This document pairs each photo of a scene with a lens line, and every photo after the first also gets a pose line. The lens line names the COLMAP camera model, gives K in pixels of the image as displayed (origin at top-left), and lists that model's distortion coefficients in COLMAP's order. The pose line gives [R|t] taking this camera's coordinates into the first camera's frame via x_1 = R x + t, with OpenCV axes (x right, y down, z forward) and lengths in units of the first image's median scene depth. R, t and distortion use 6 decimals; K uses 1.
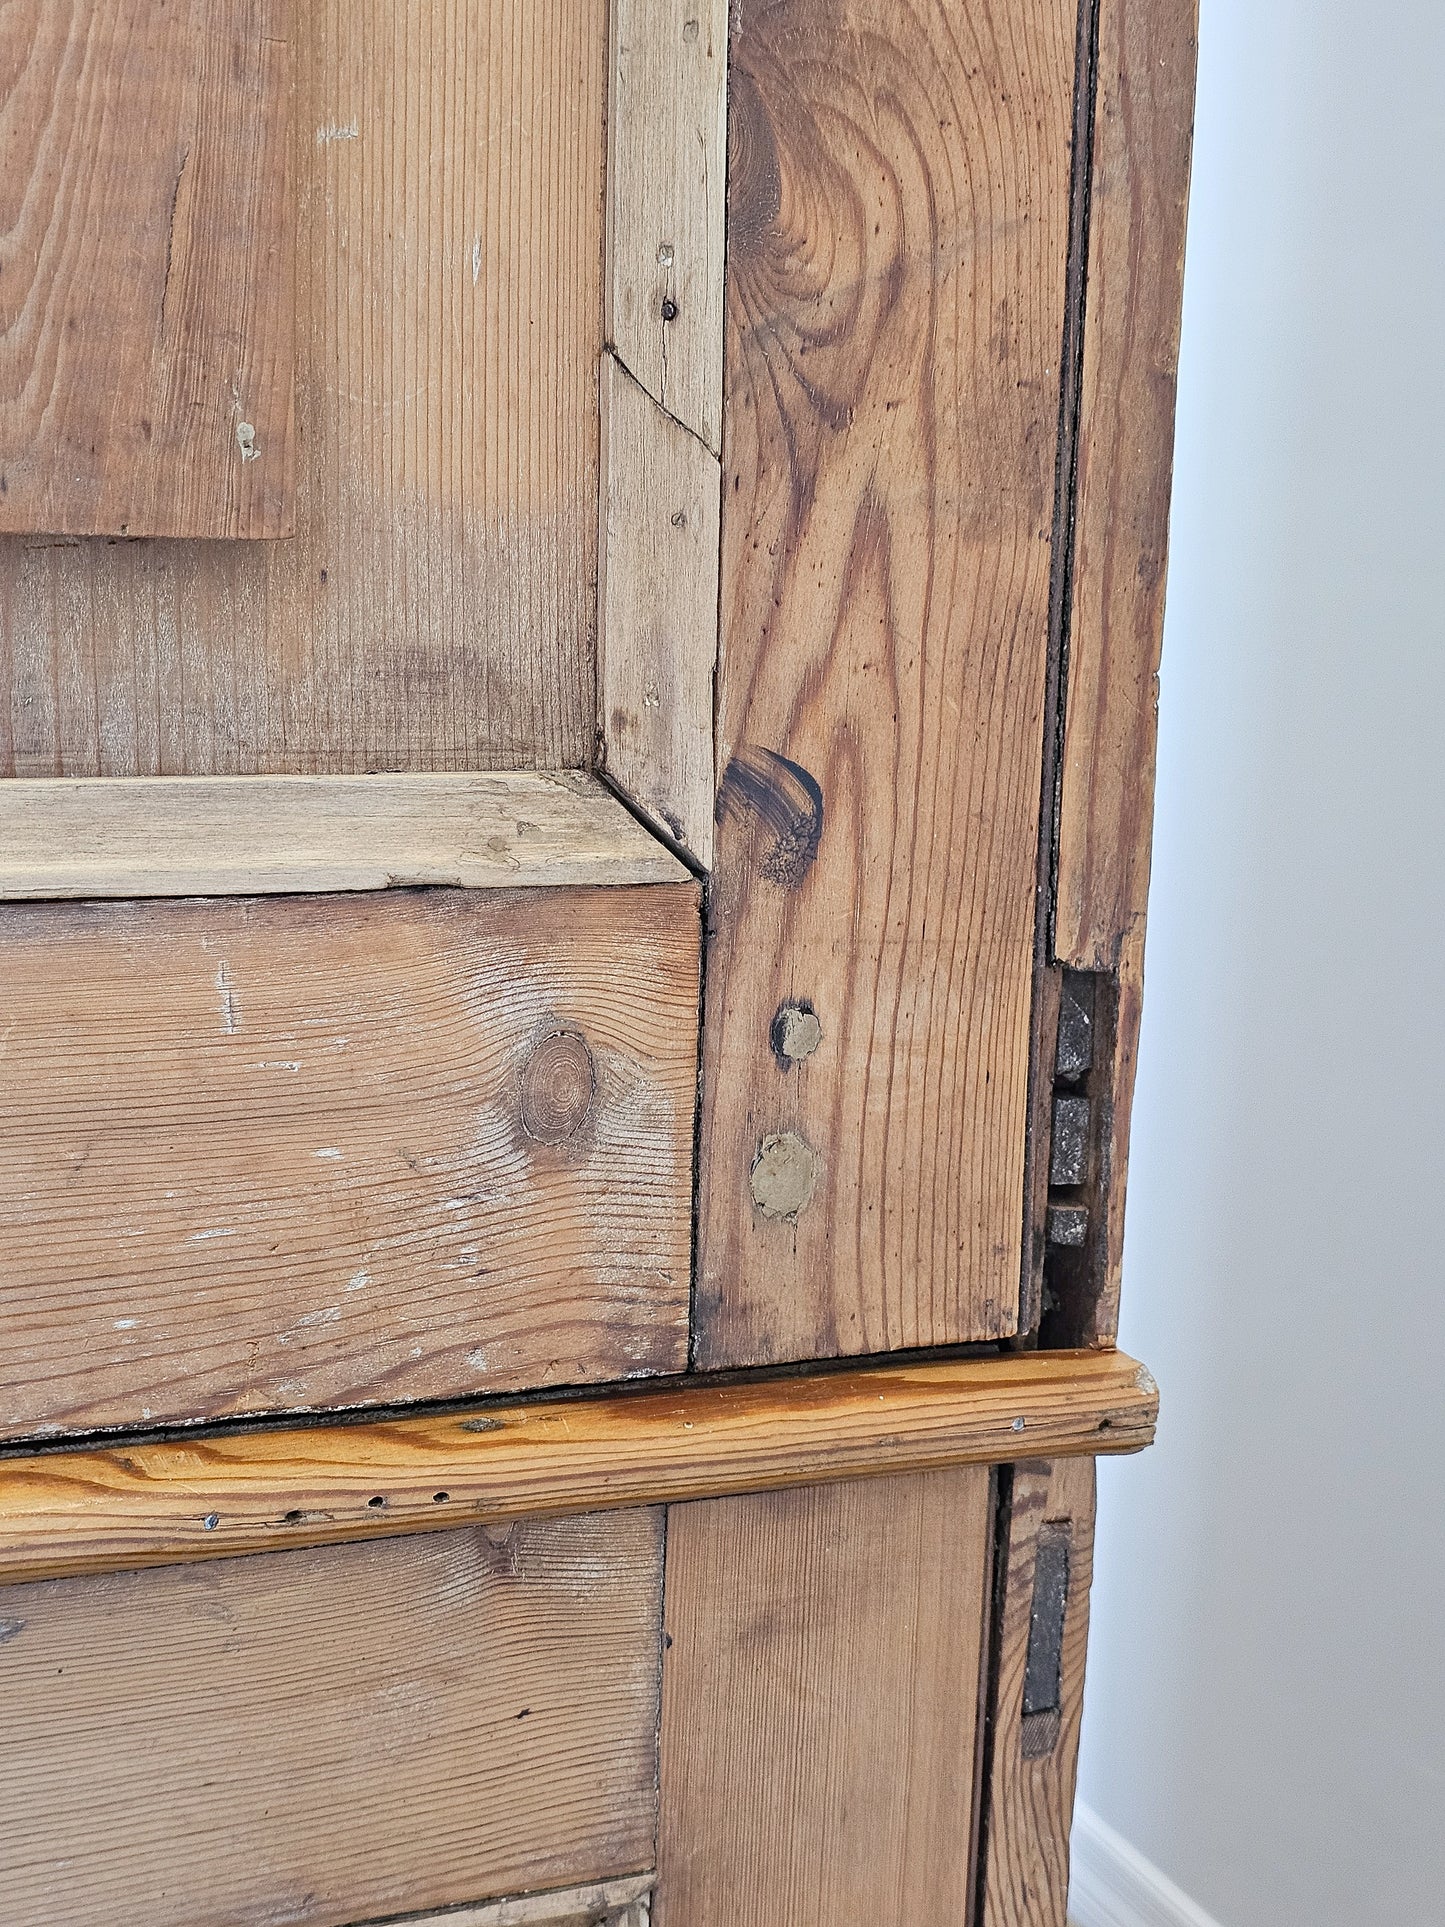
lens RADIAL K [[2705.9, 0, 789.2], [0, 2705.9, 868.9], [0, 0, 1]] dist [0.118171, -0.031272]
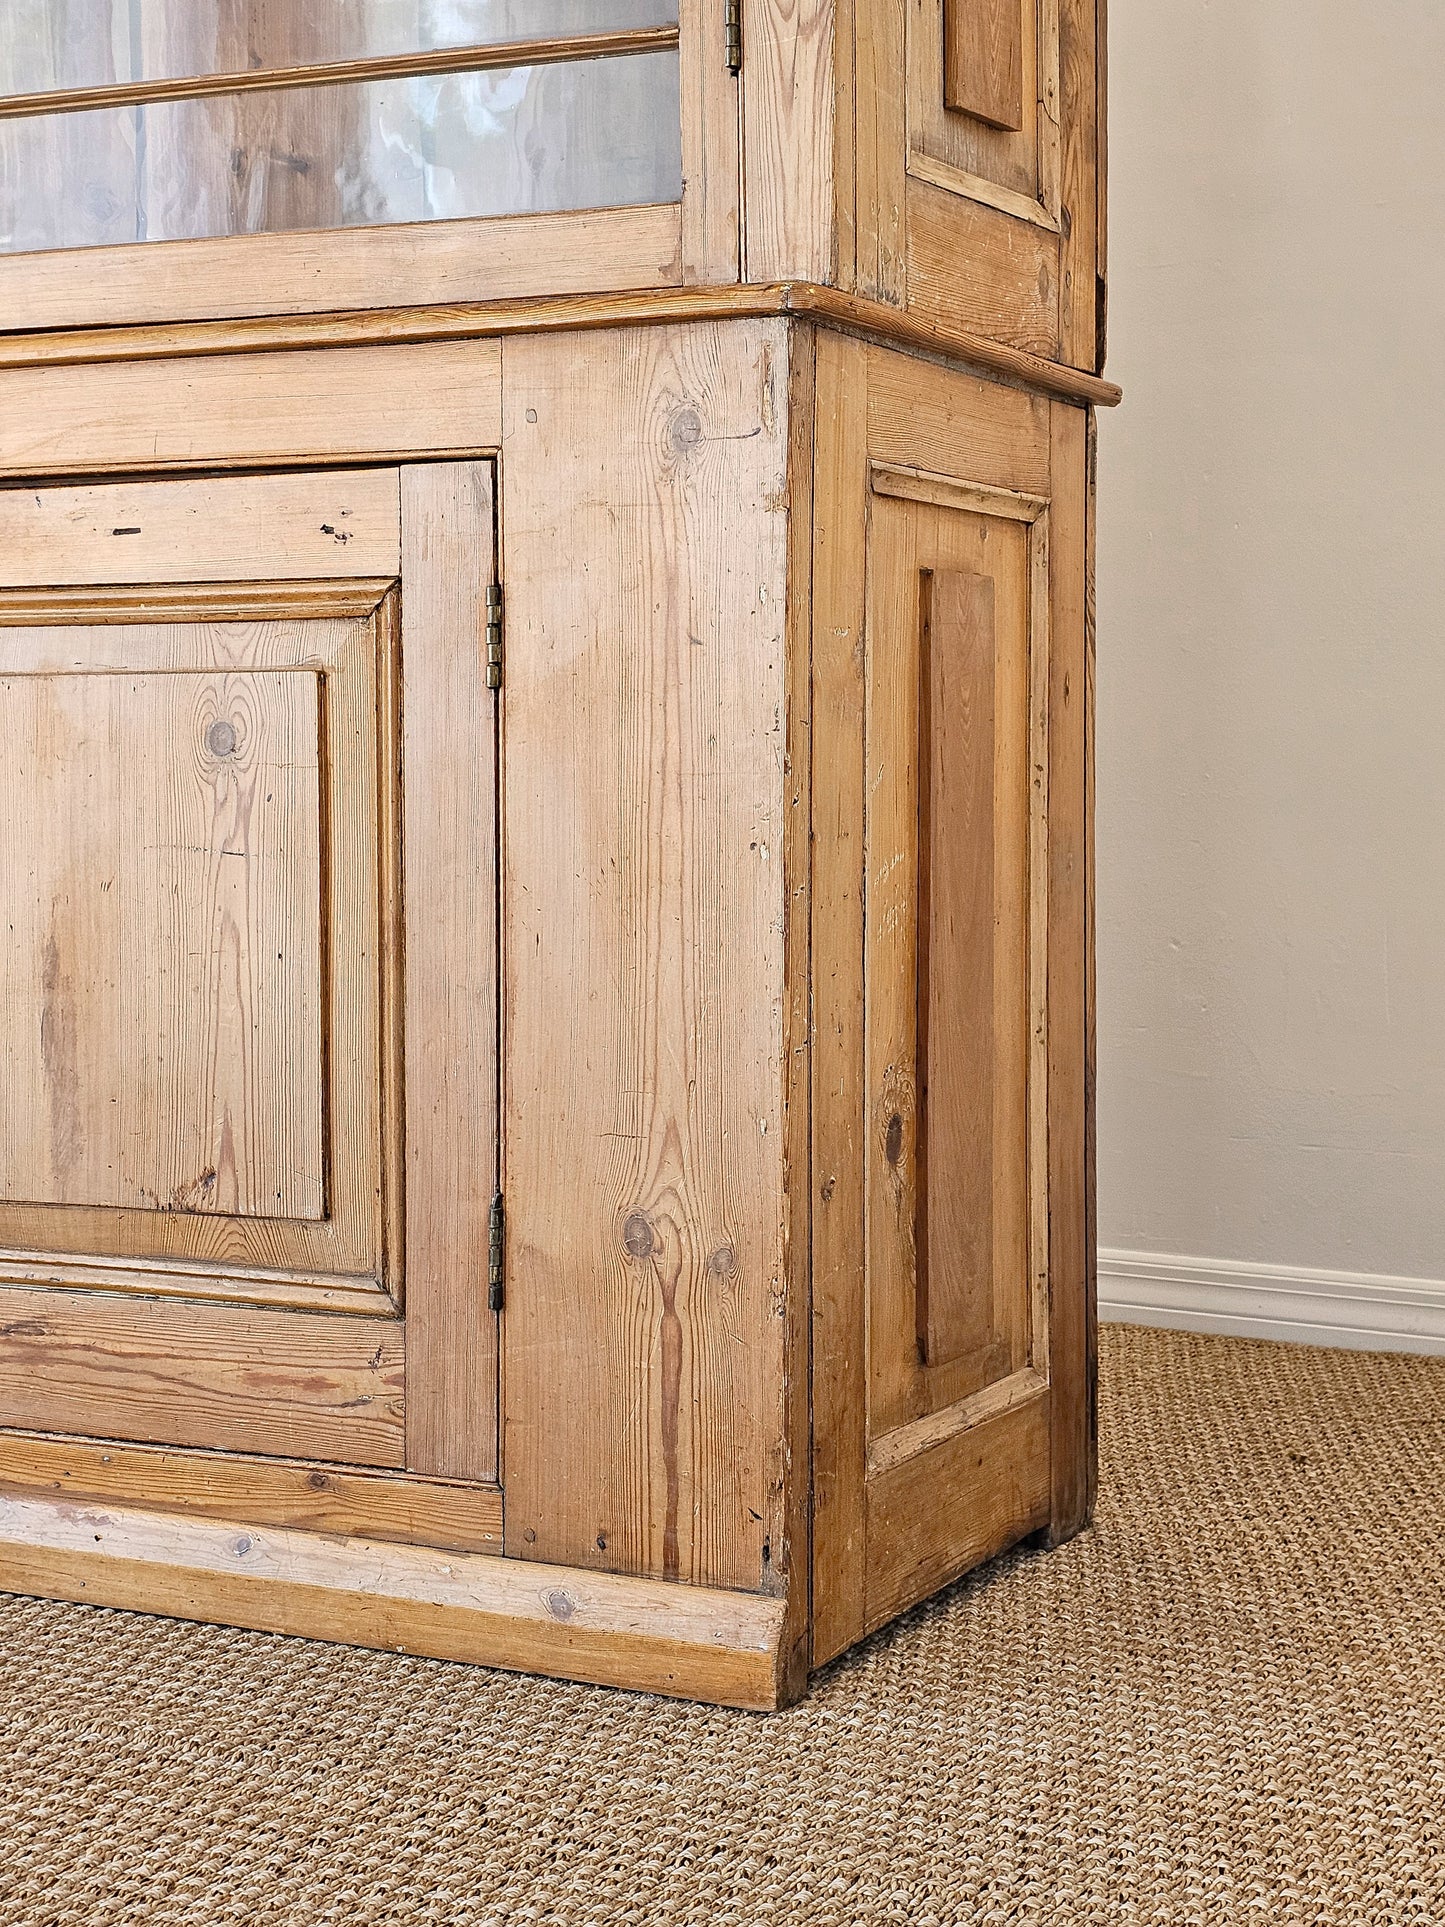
lens RADIAL K [[2822.3, 0, 953.4], [0, 2822.3, 869.1], [0, 0, 1]] dist [0.150322, -0.358135]
pose [[0.748449, -0.061475, 0.660337, -3.024173], [0.129659, 0.990044, -0.054791, 1.161459], [-0.650394, 0.126627, 0.748968, -1.982176]]
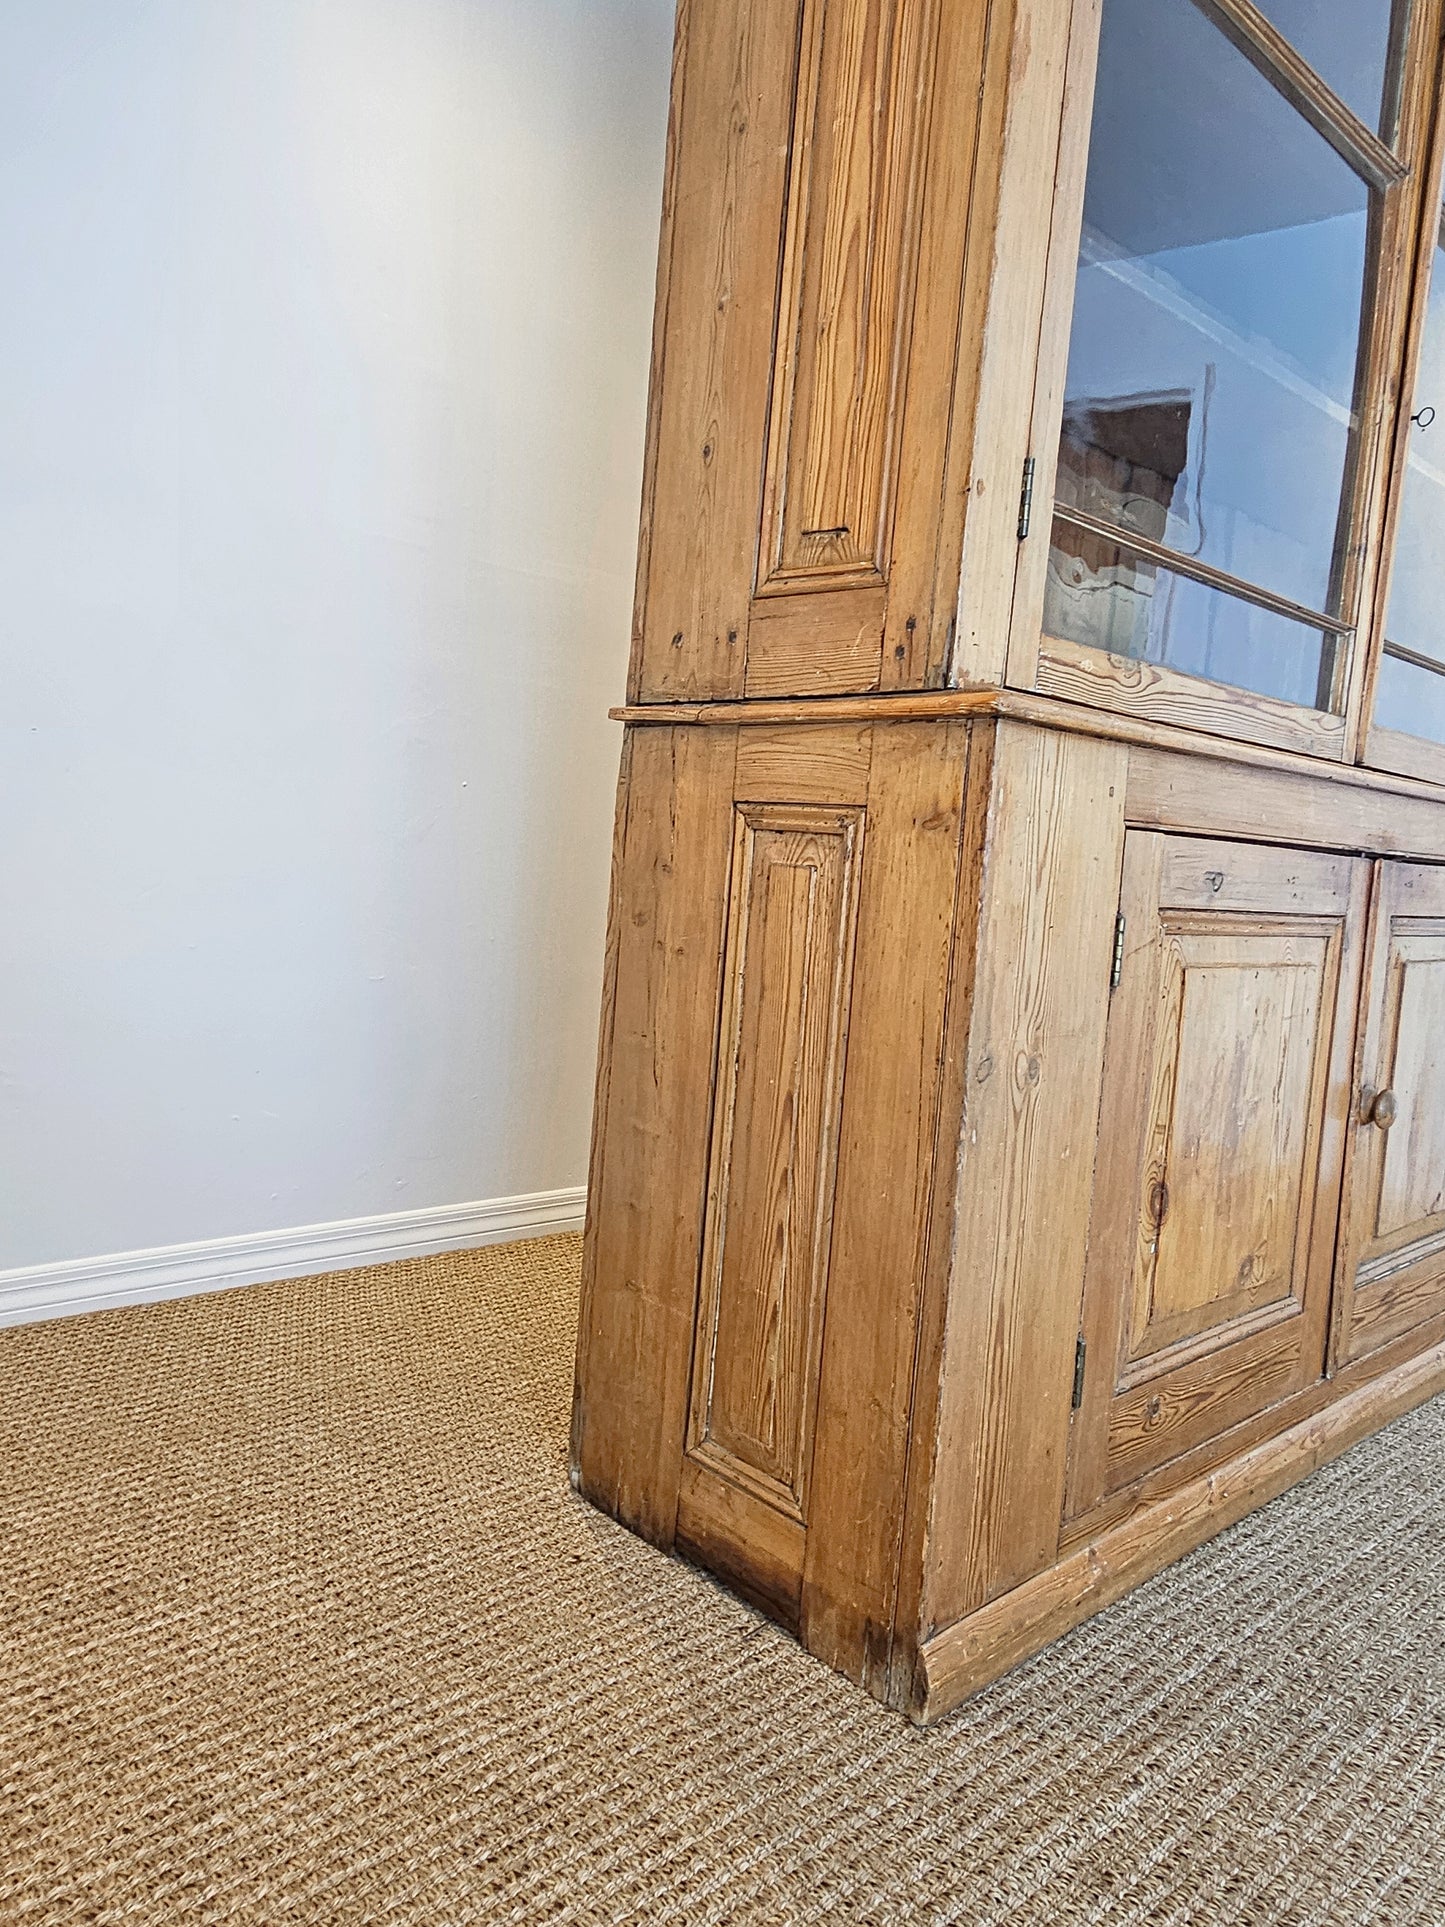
lens RADIAL K [[1292.3, 0, 736.8], [0, 1292.3, 938.4], [0, 0, 1]] dist [0.010098, -0.011889]
pose [[-0.312290, -0.141142, 0.939443, -4.044935], [0.056478, 0.984394, 0.166670, -0.271241], [-0.948306, 0.105108, -0.299445, 4.752531]]
